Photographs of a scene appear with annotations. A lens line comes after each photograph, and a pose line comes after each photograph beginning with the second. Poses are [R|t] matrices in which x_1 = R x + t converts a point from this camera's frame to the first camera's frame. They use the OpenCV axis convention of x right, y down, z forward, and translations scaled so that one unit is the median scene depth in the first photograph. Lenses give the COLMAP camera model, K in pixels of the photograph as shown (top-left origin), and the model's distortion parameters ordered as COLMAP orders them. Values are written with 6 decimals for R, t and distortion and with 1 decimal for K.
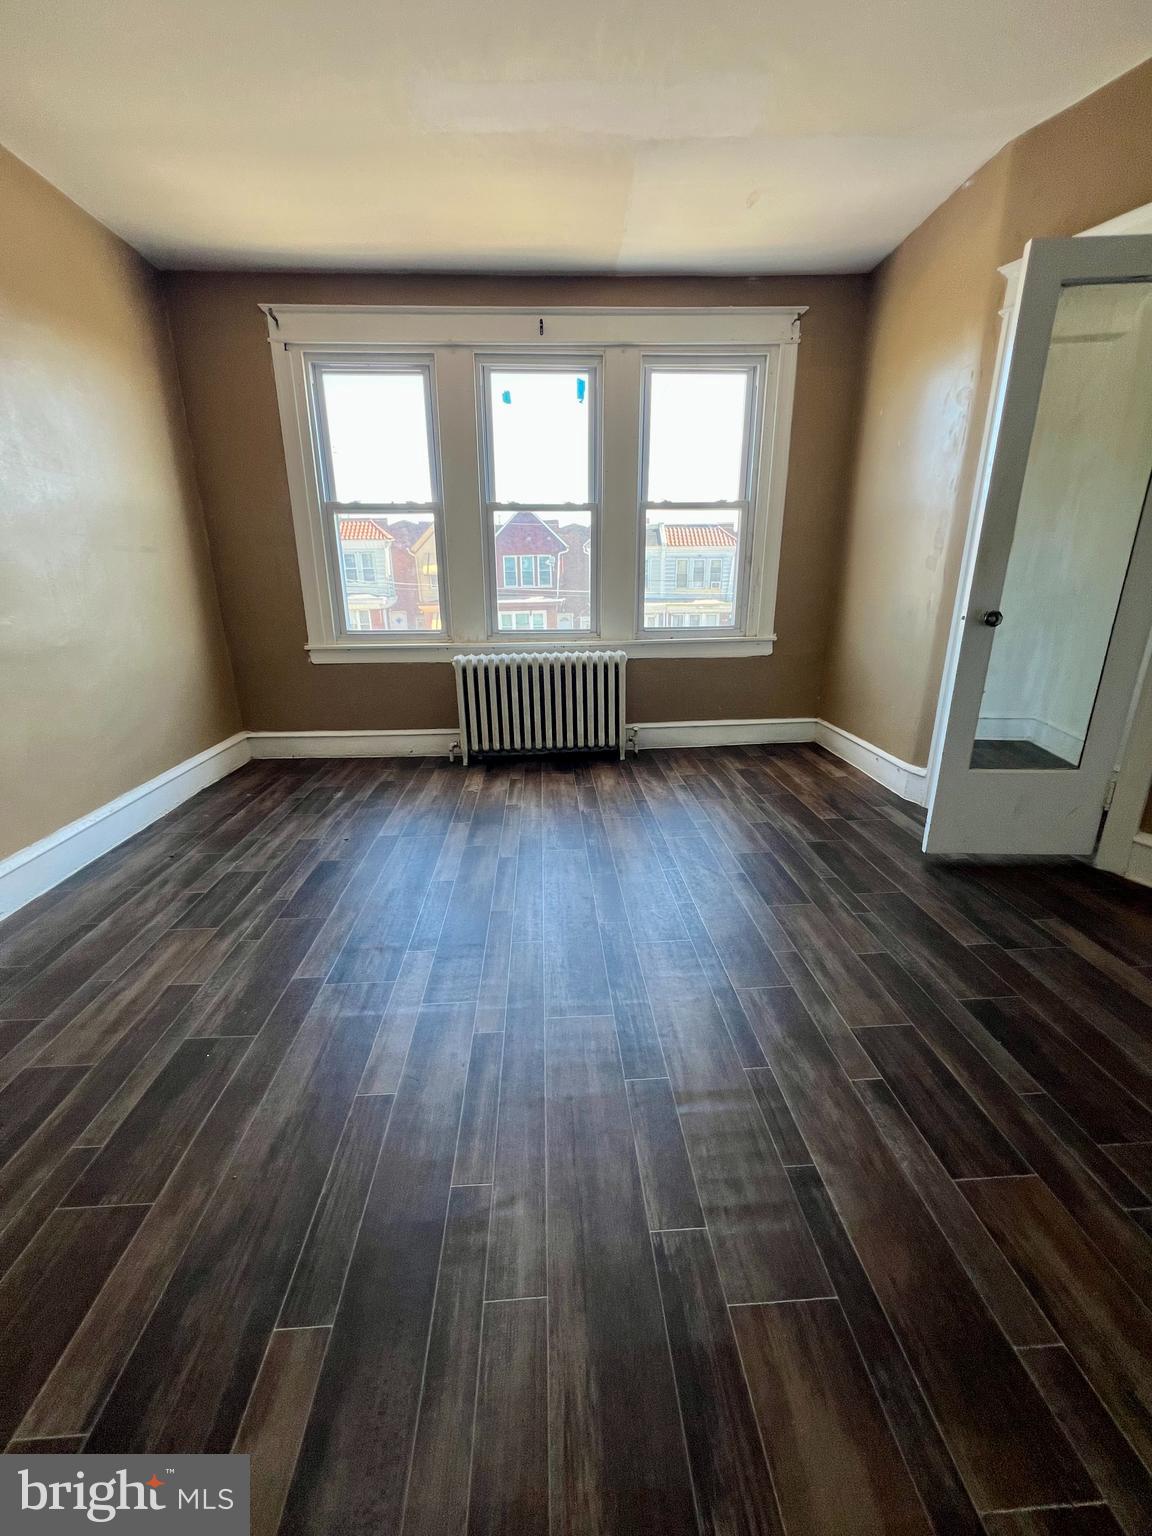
lens RADIAL K [[617.3, 0, 573.7], [0, 617.3, 767.2], [0, 0, 1]] dist [-0.002204, 0.000523]
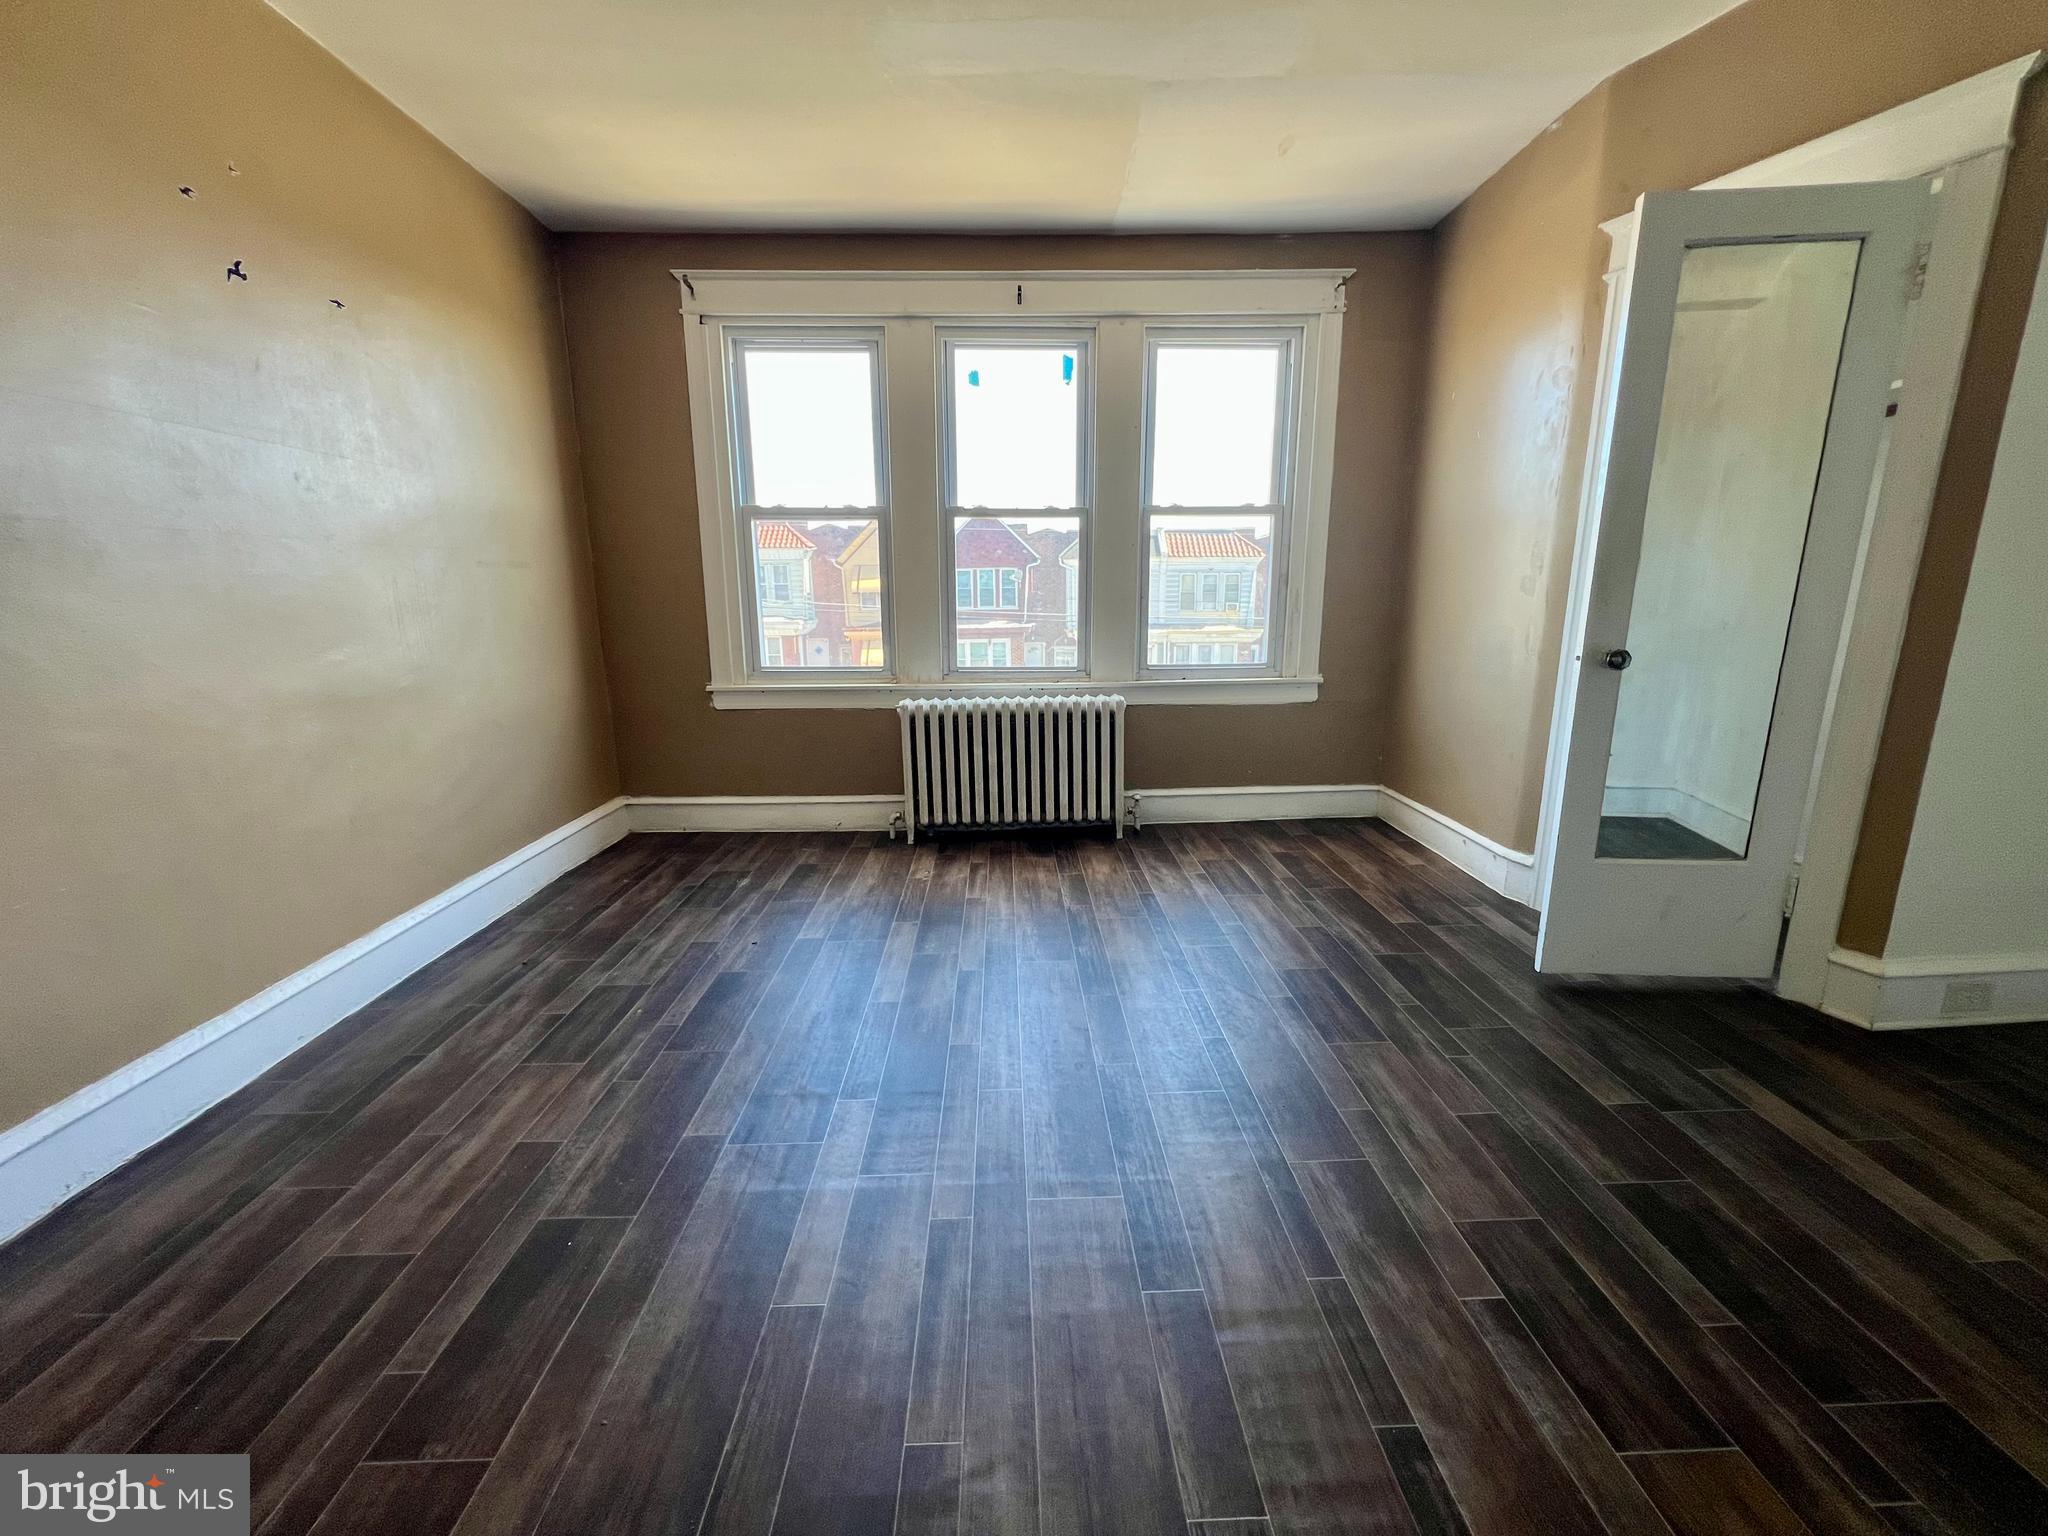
lens RADIAL K [[823.0, 0, 1025.6], [0, 823.0, 769.3], [0, 0, 1]] dist [-0.002204, 0.000523]
pose [[0.999721, 0.008218, -0.022127, -0.015832], [-0.010184, 0.995864, -0.090282, -0.005070], [0.021293, 0.090482, 0.995670, -0.005598]]
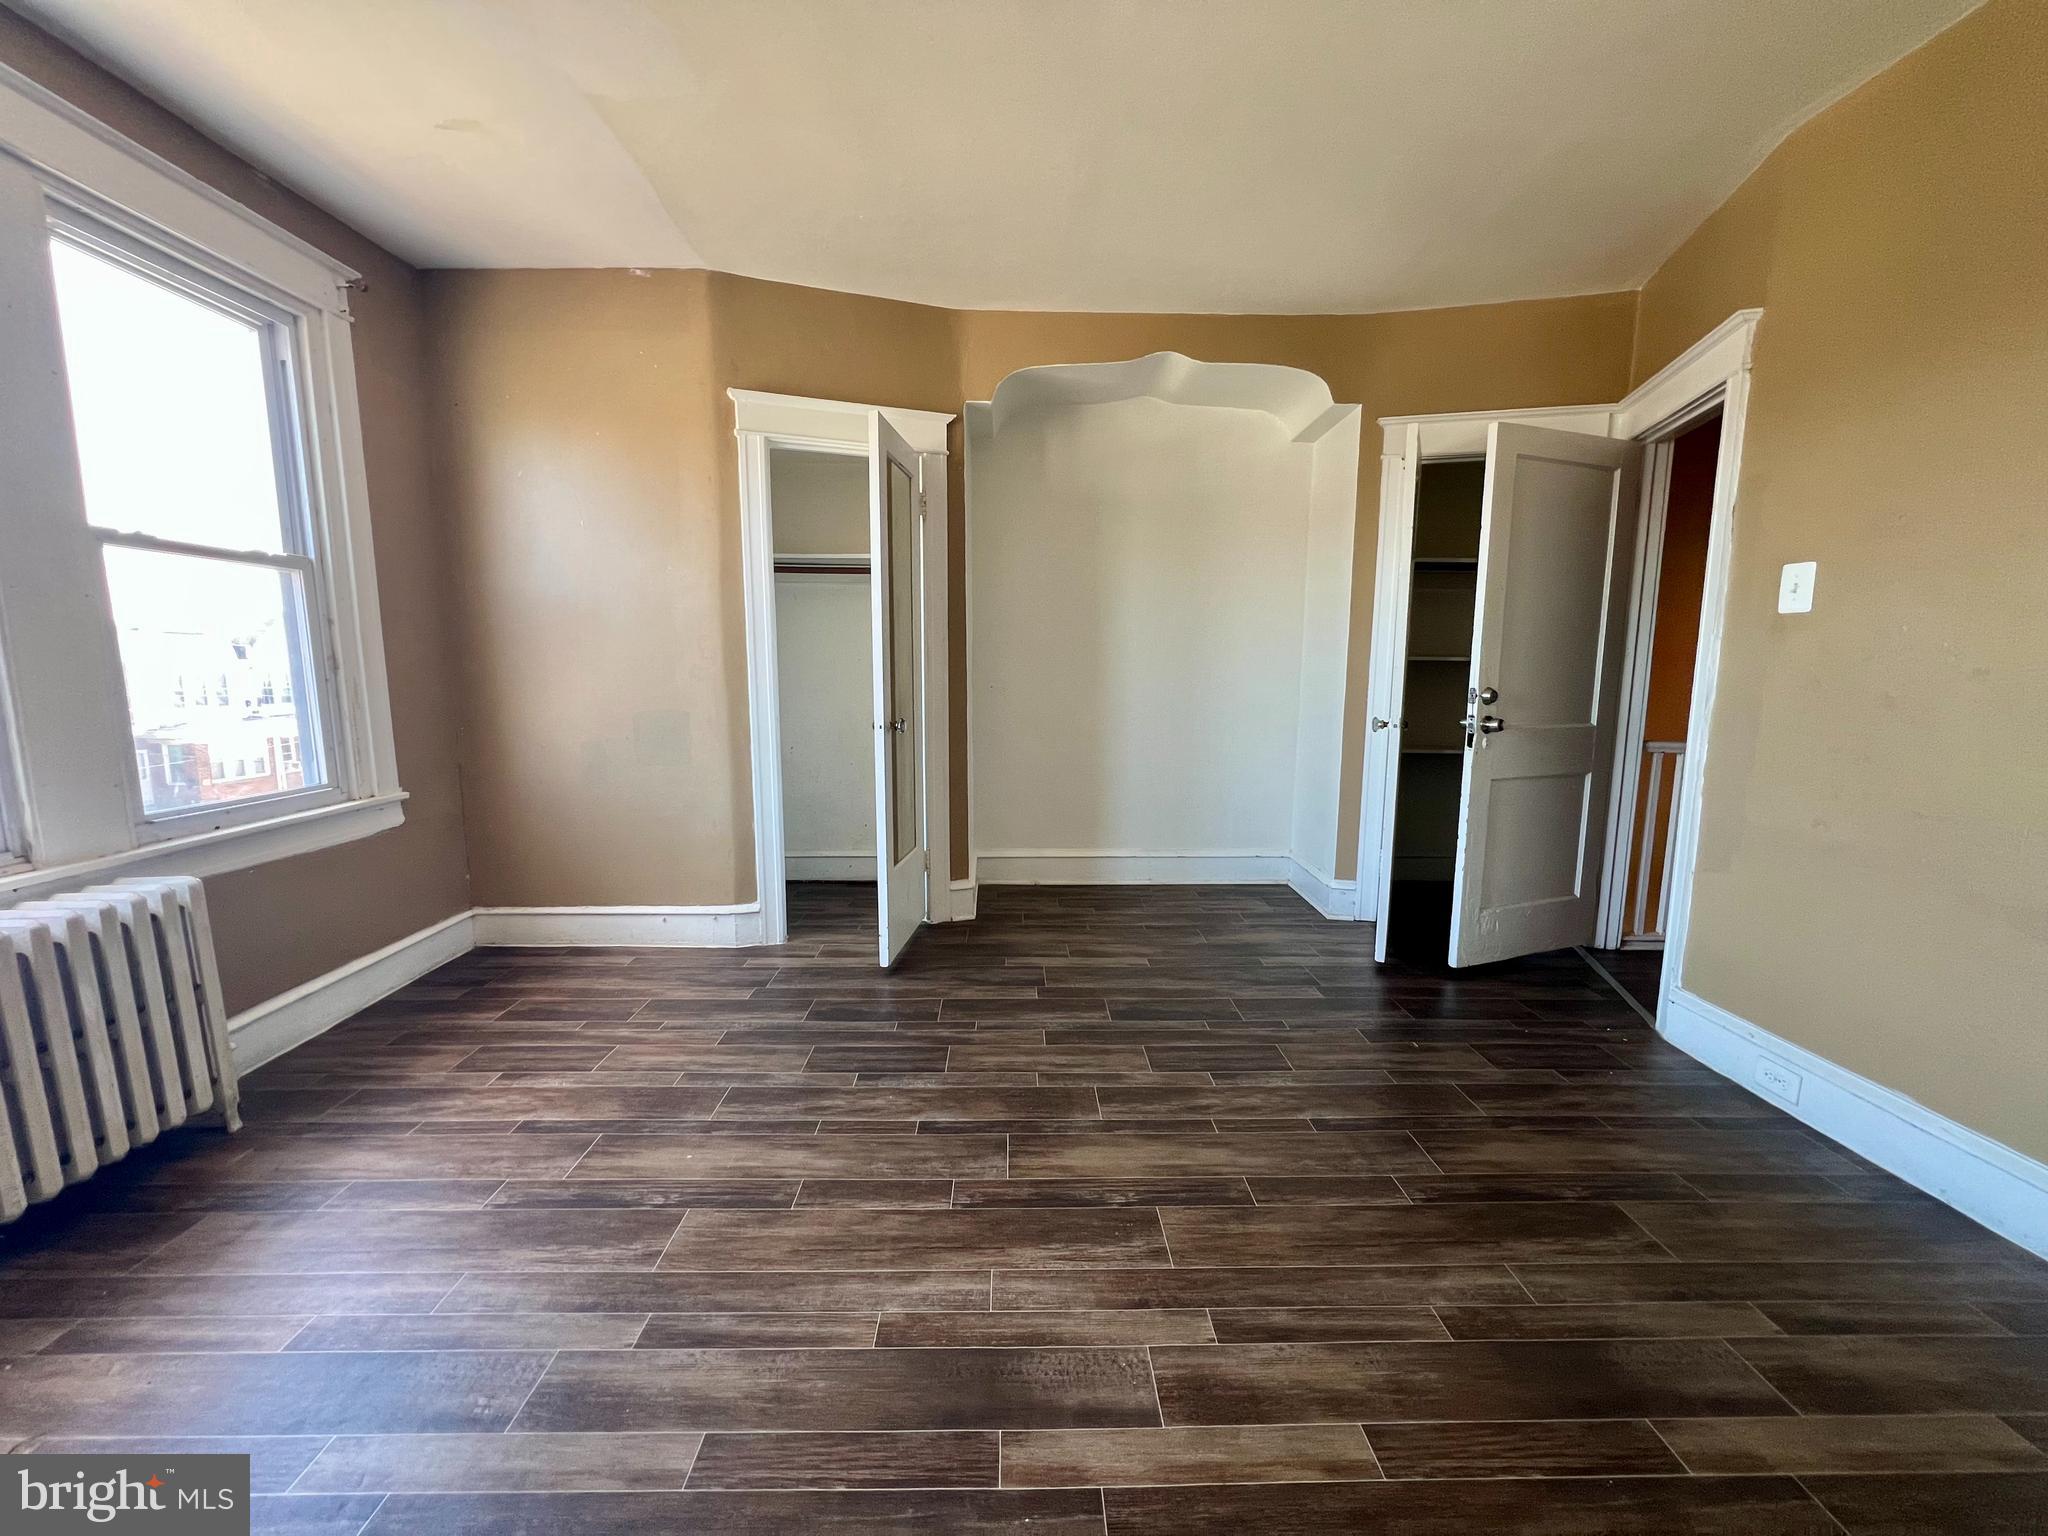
lens RADIAL K [[817.6, 0, 1023.8], [0, 817.6, 773.5], [0, 0, 1]] dist [-0.000473, -0.000050]
pose [[0.036698, -0.117429, 0.992403, -0.474150], [0.301074, 0.948230, 0.101069, -0.153636], [-0.952894, 0.295077, 0.070153, 0.456598]]
